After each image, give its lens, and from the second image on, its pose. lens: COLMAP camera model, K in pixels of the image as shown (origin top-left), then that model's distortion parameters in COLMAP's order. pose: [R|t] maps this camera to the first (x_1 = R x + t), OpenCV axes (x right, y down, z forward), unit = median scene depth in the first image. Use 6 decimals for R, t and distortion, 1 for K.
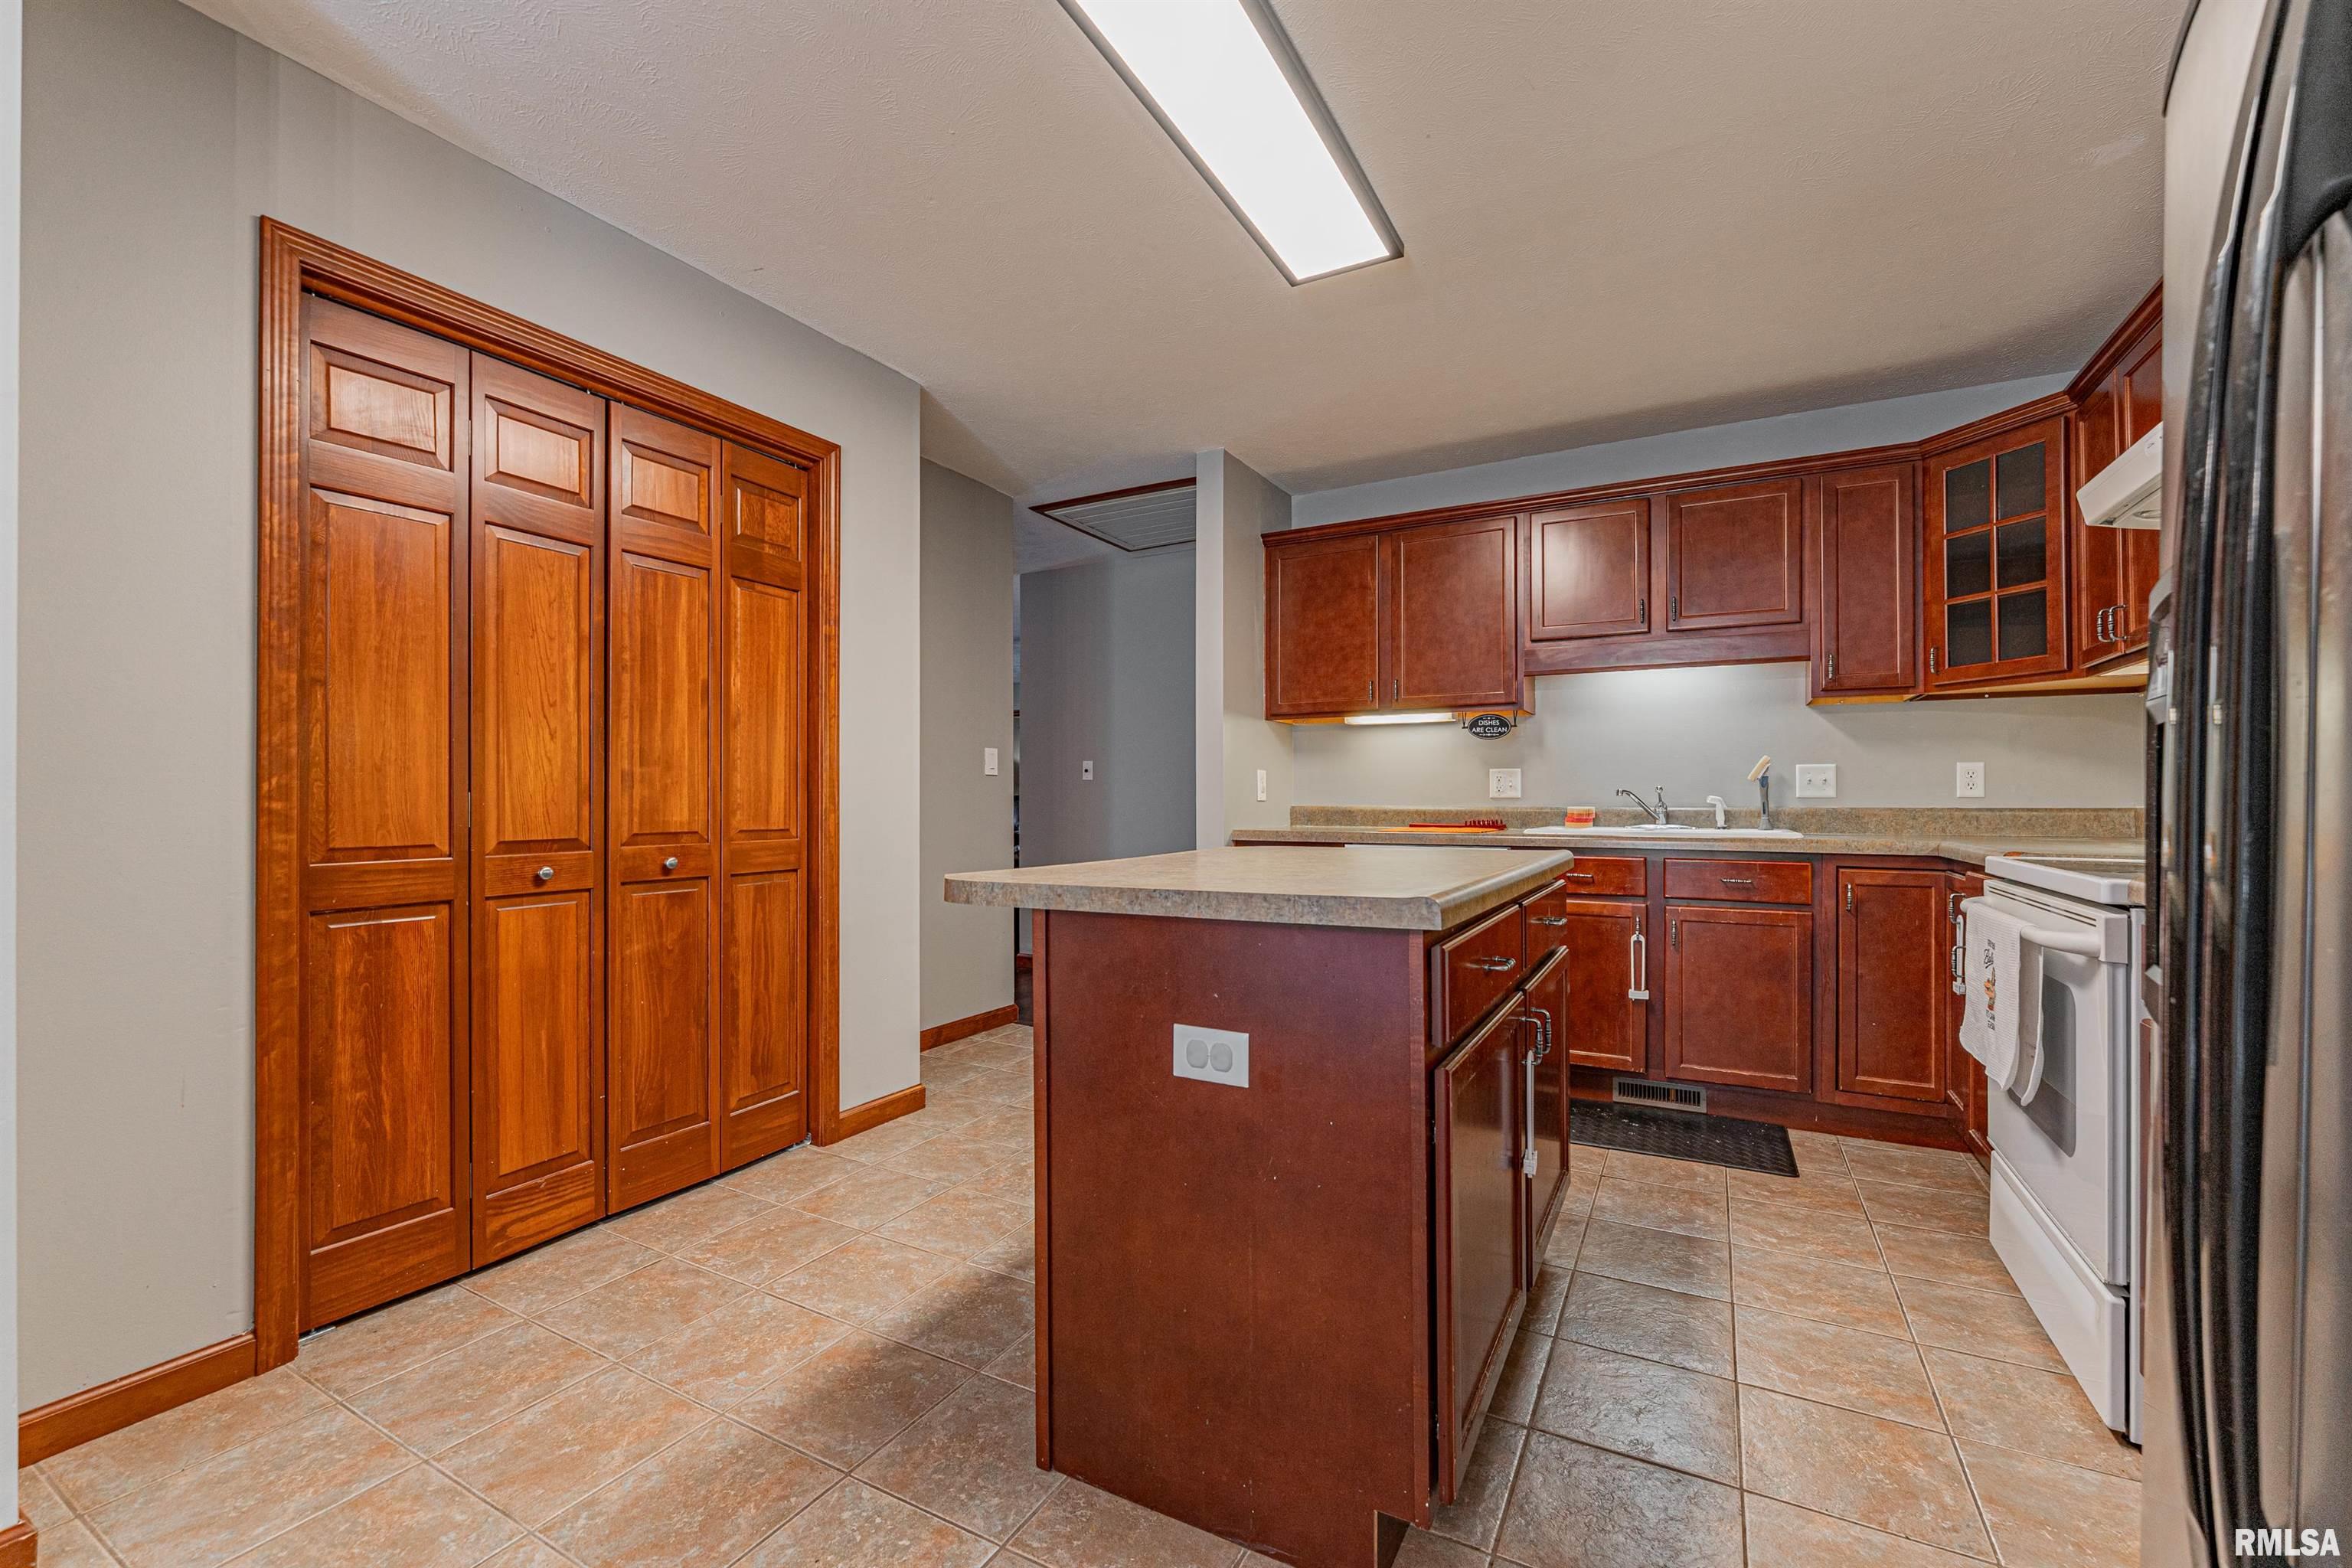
lens RADIAL K [[959.0, 0, 1180.4], [0, 959.0, 793.5], [0, 0, 1]] dist [-0.002846, 0.000139]
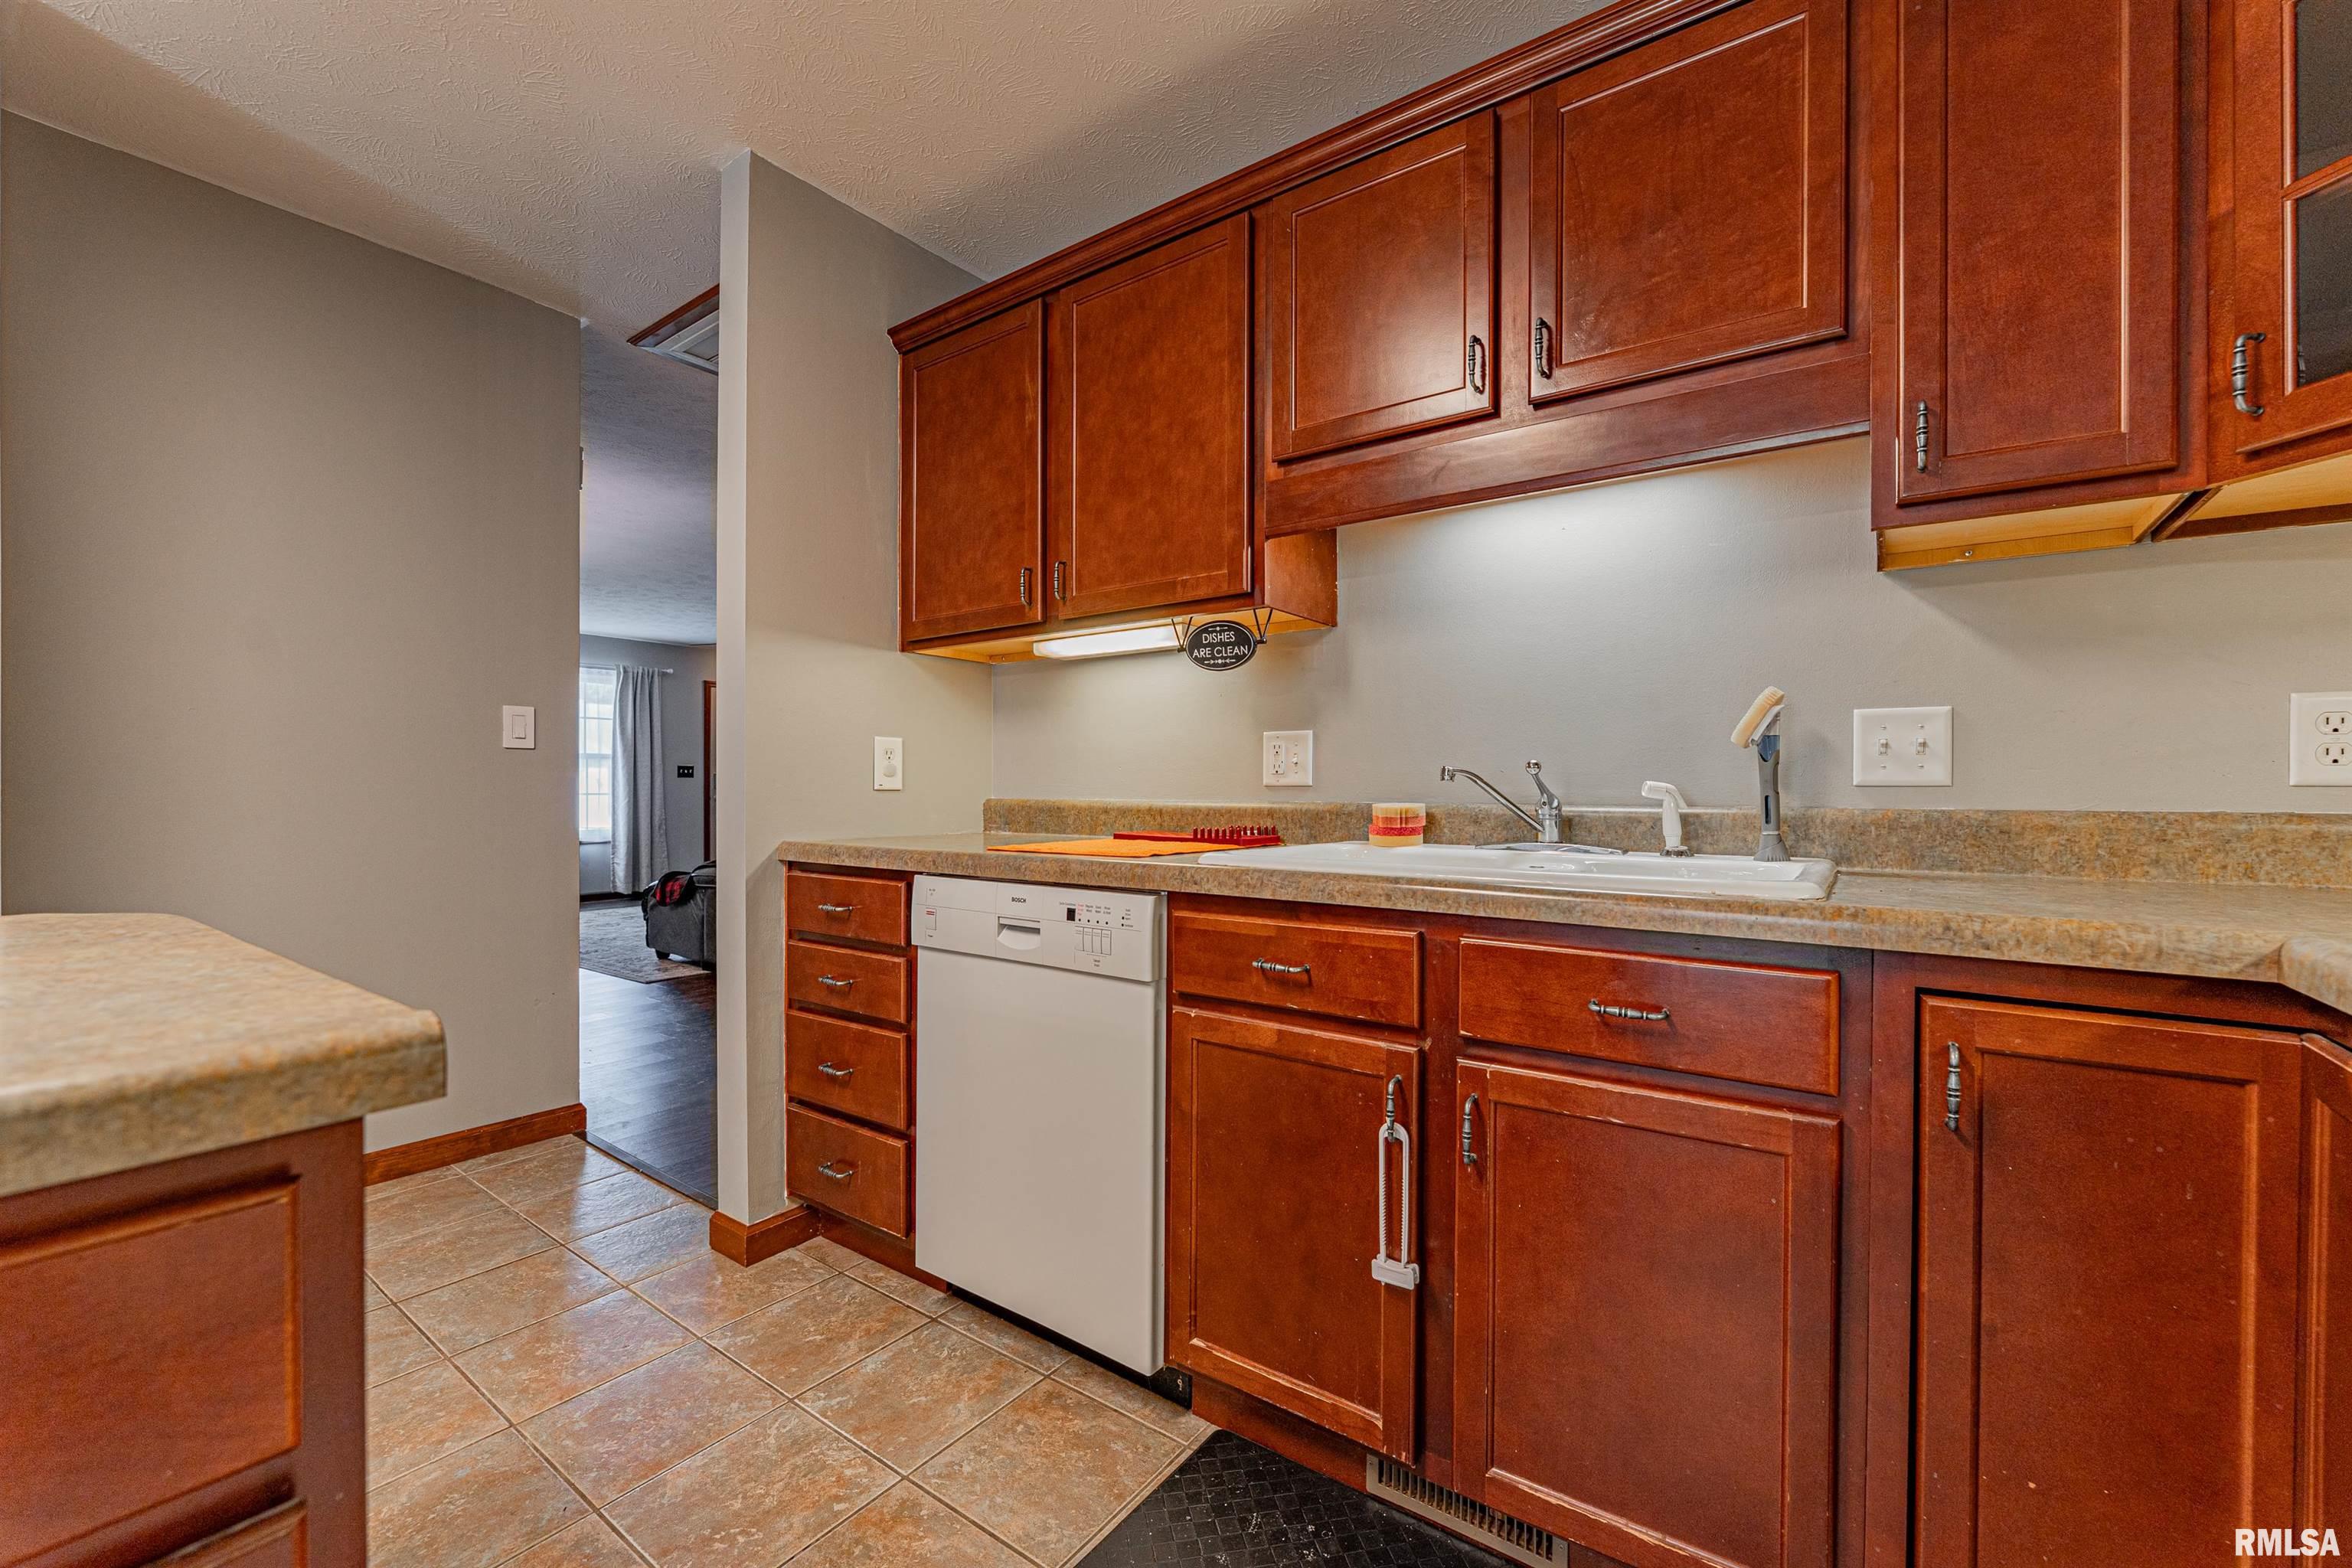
lens RADIAL K [[959.0, 0, 1174.0], [0, 959.0, 789.0], [0, 0, 1]] dist [-0.002846, 0.000139]
pose [[0.991622, 0.003953, -0.129113, 0.368033], [-0.003305, 0.999981, 0.005235, 0.004120], [0.129131, -0.004764, 0.991616, 0.496144]]
